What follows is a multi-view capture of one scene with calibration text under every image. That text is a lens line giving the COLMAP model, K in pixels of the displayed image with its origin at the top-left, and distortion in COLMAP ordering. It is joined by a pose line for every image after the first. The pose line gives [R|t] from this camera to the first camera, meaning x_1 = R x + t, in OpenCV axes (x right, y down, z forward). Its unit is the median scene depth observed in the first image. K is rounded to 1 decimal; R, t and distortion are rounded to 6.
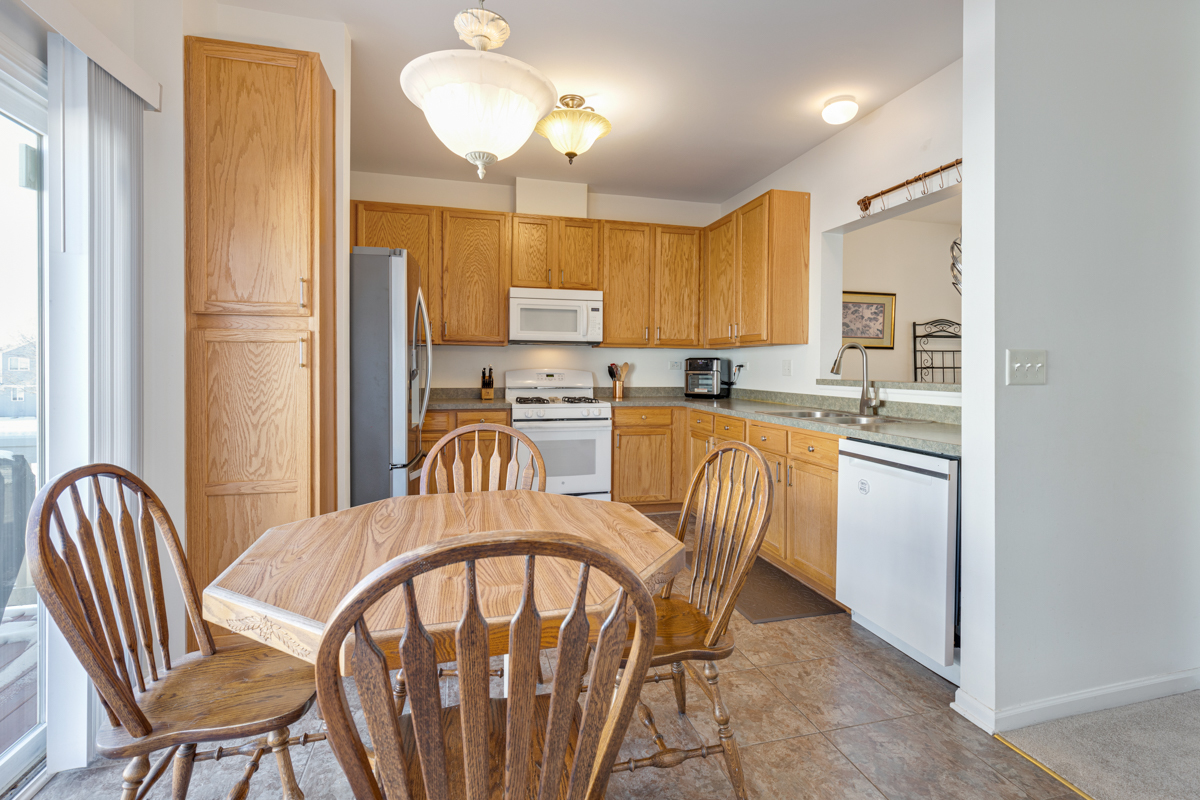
lens RADIAL K [[561.2, 0, 606.1], [0, 561.2, 378.5], [0, 0, 1]] dist [0.002750, -0.000928]
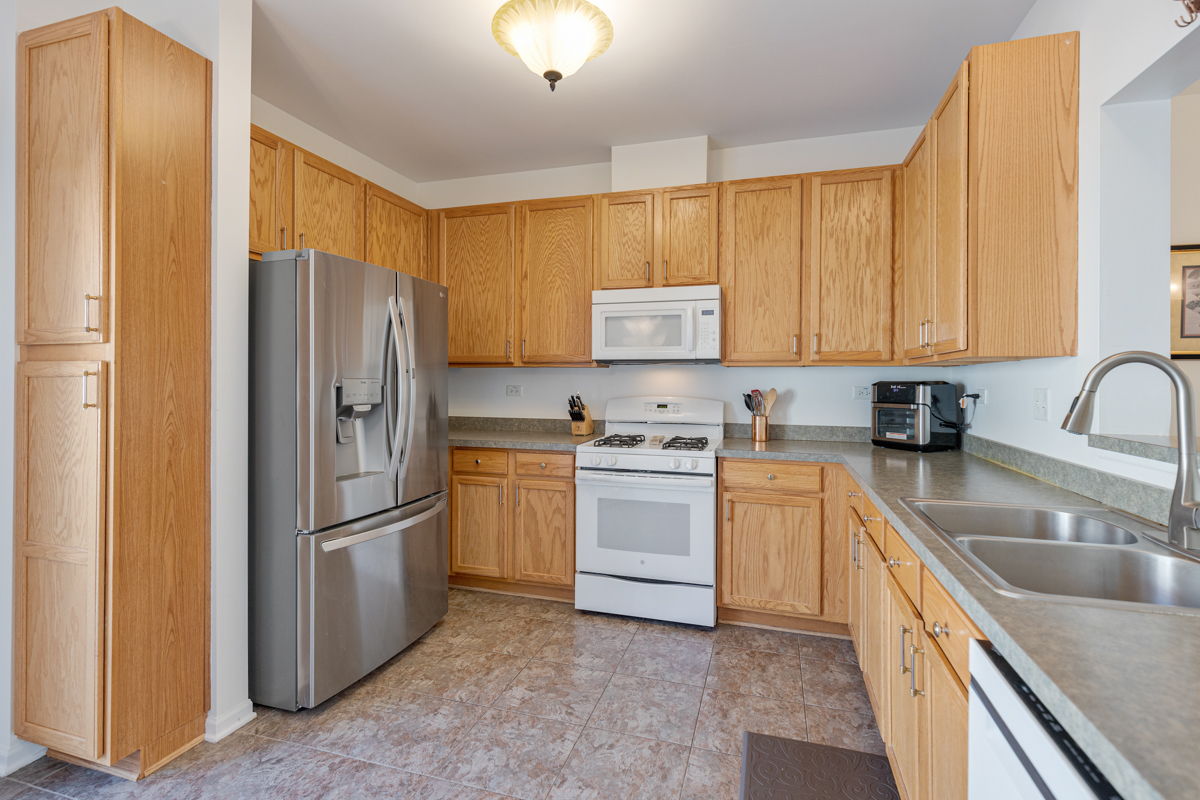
lens RADIAL K [[561.2, 0, 611.2], [0, 561.2, 380.5], [0, 0, 1]] dist [0.002750, -0.000928]
pose [[0.849623, -0.002201, -0.527386, 0.242753], [-0.009657, 0.999759, -0.019729, -0.024638], [0.527302, 0.021855, 0.849397, 0.354516]]
